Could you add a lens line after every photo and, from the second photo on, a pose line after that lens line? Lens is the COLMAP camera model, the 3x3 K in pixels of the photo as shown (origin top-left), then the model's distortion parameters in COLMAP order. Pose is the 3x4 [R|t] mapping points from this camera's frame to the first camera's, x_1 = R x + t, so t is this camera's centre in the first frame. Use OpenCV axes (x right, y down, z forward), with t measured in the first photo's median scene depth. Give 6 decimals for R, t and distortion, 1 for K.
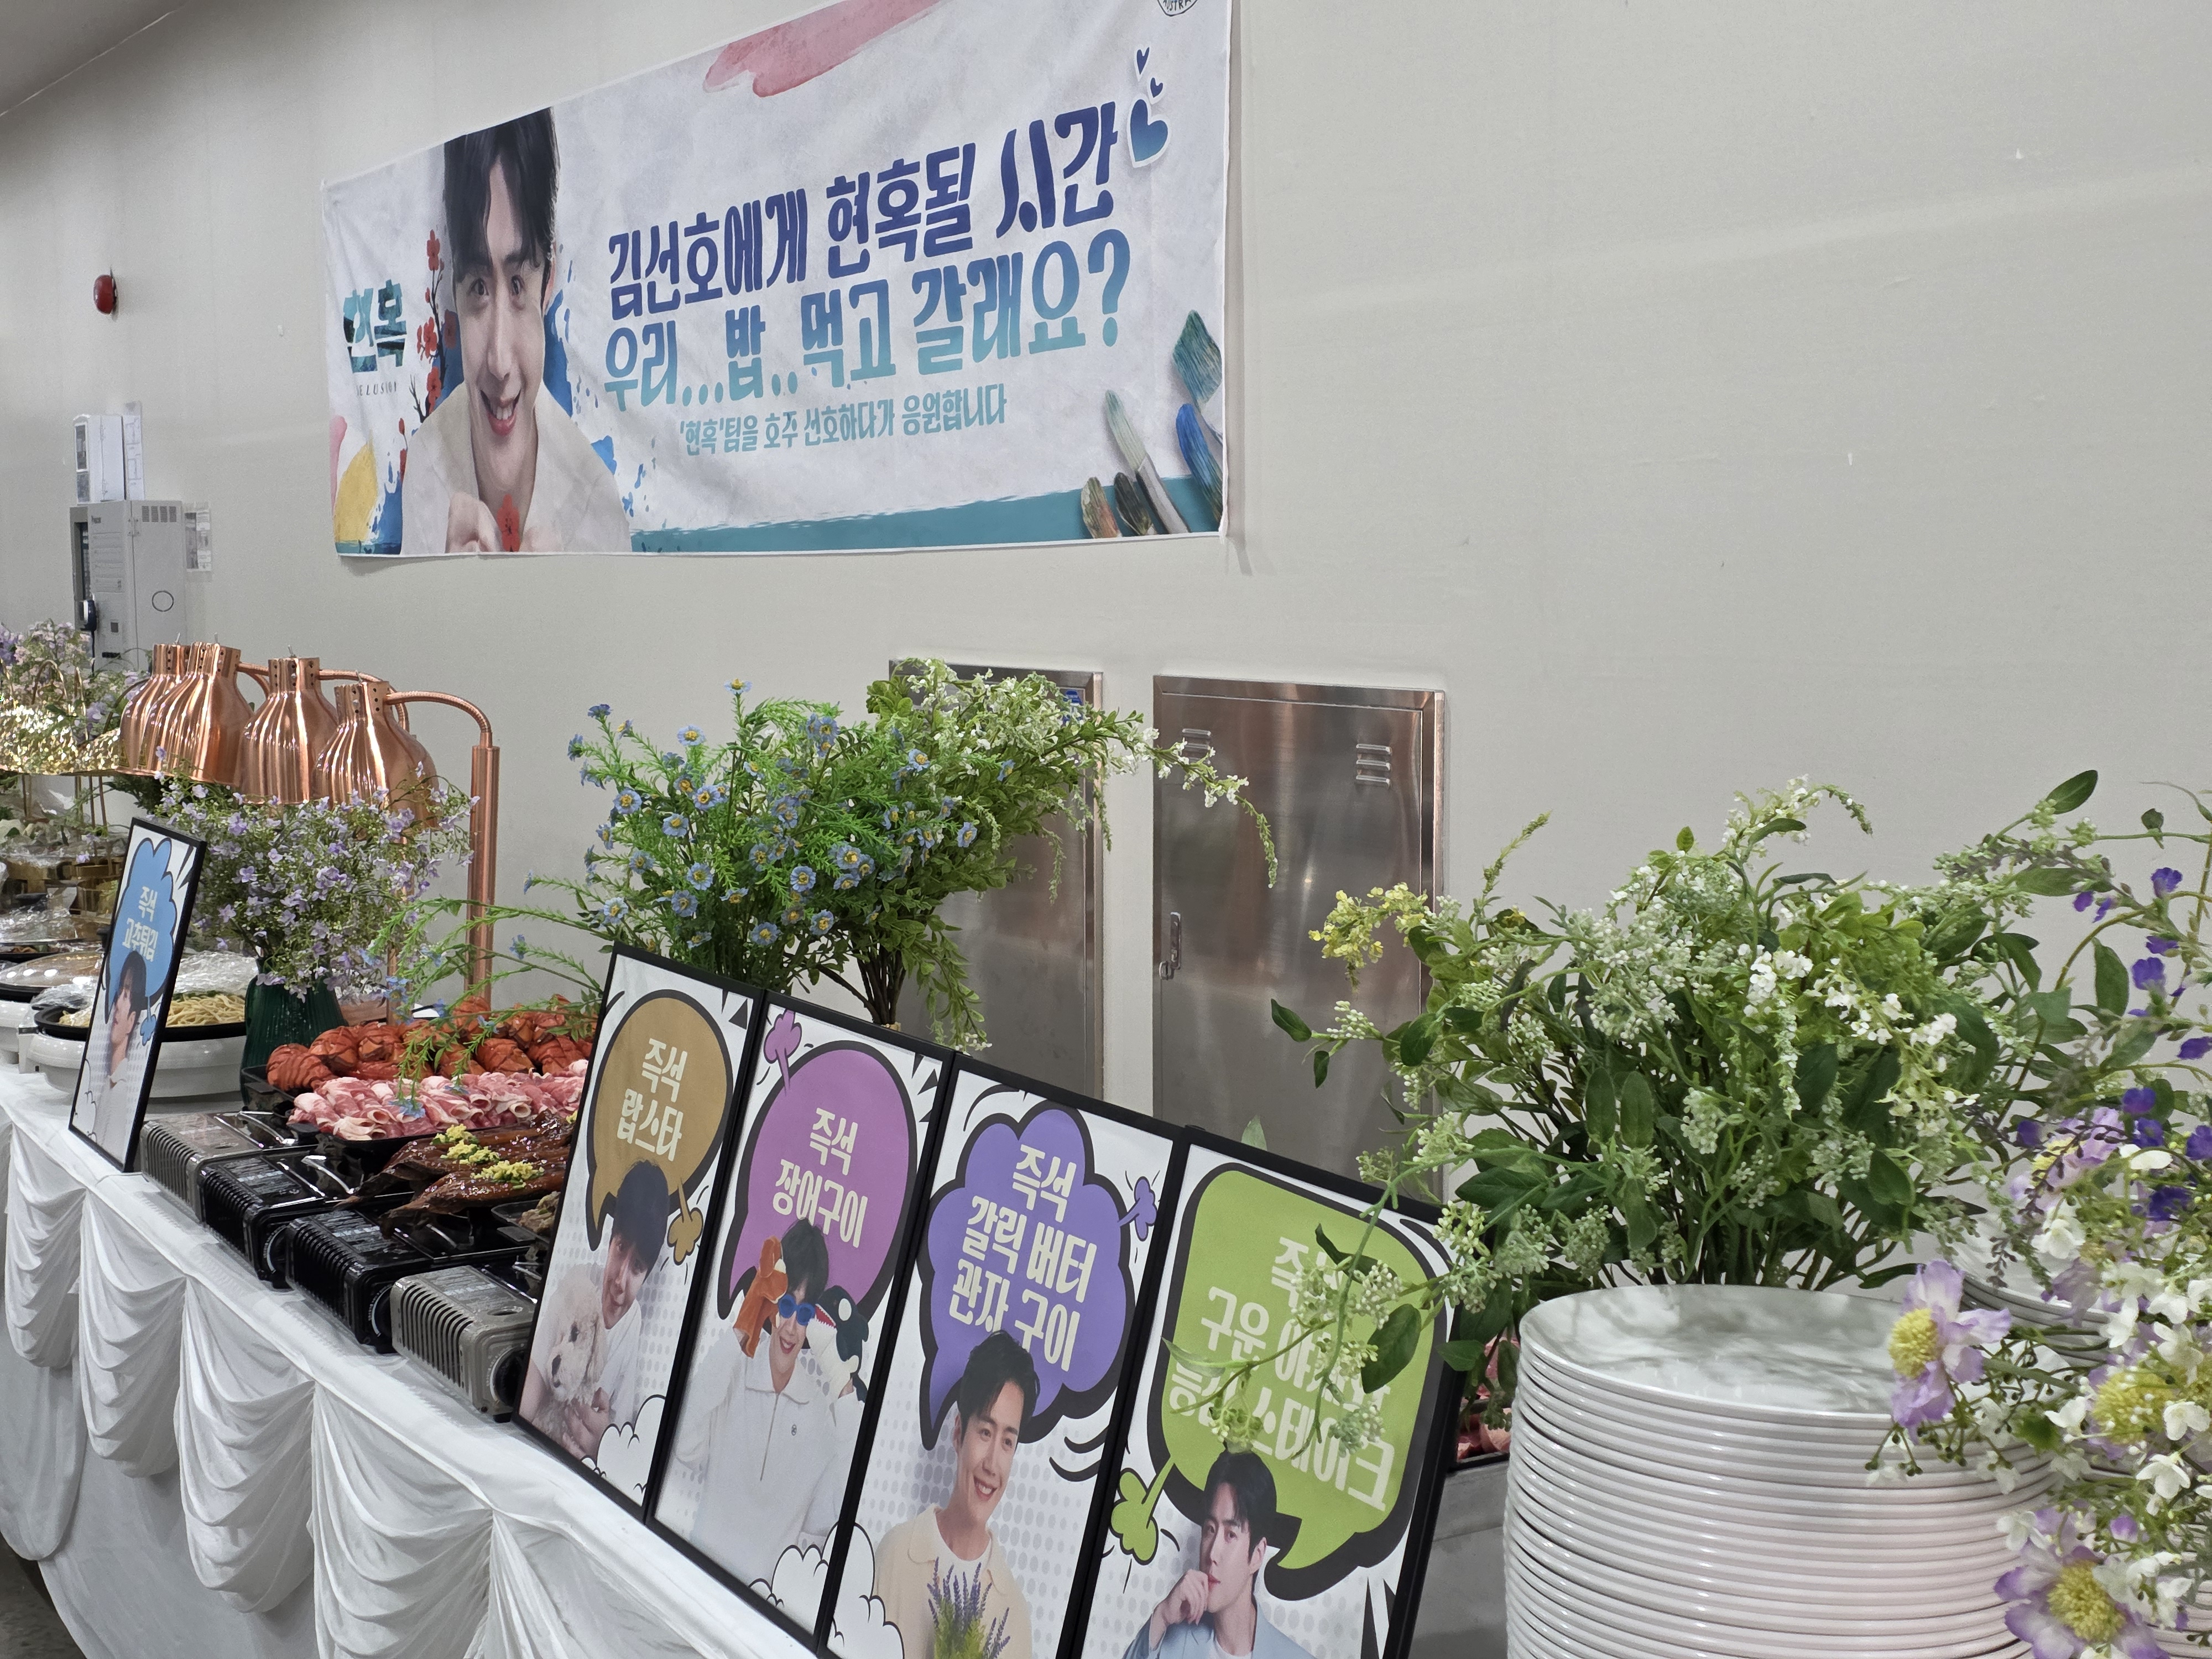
lens RADIAL K [[3021.0, 0, 1106.0], [0, 3021.0, 829.5], [0, 0, 1]] dist [0.216146, -0.593100]
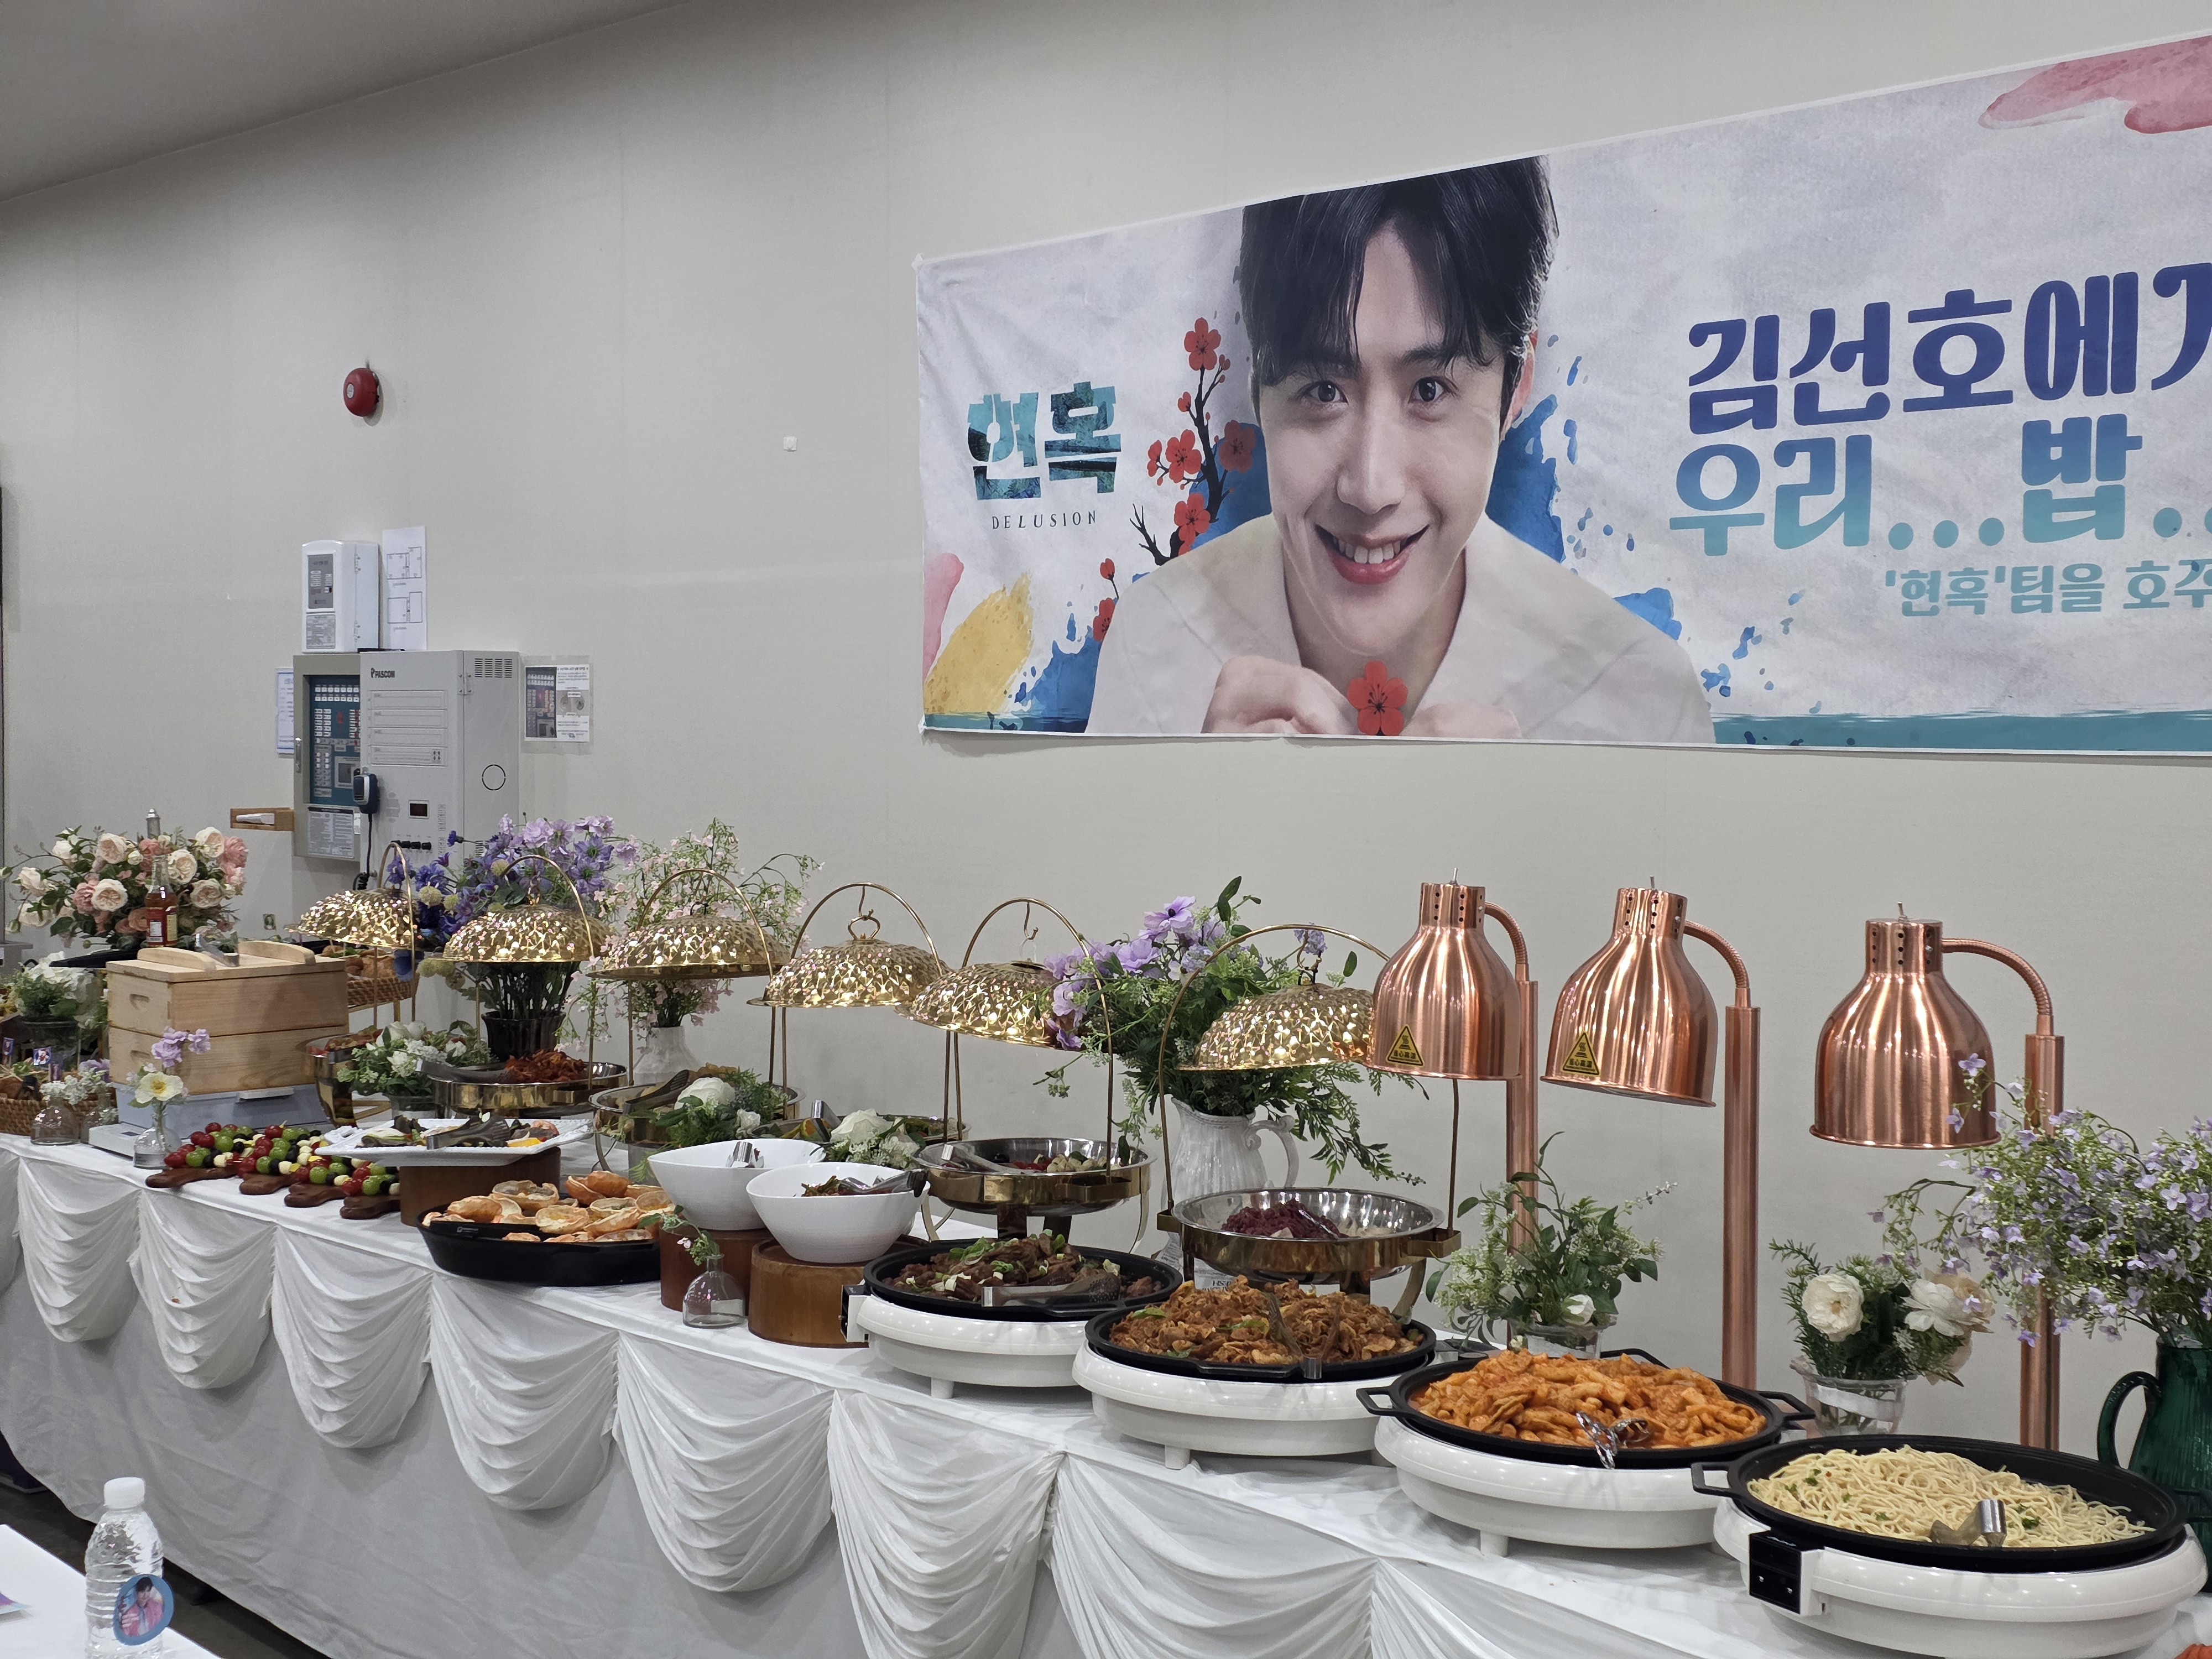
lens RADIAL K [[3021.0, 0, 1106.0], [0, 3021.0, 829.5], [0, 0, 1]] dist [0.216146, -0.593100]
pose [[0.984030, 0.004893, 0.177936, -0.404343], [0.003351, 0.998936, -0.045998, -0.033546], [-0.177972, 0.045860, 0.982966, 0.272702]]
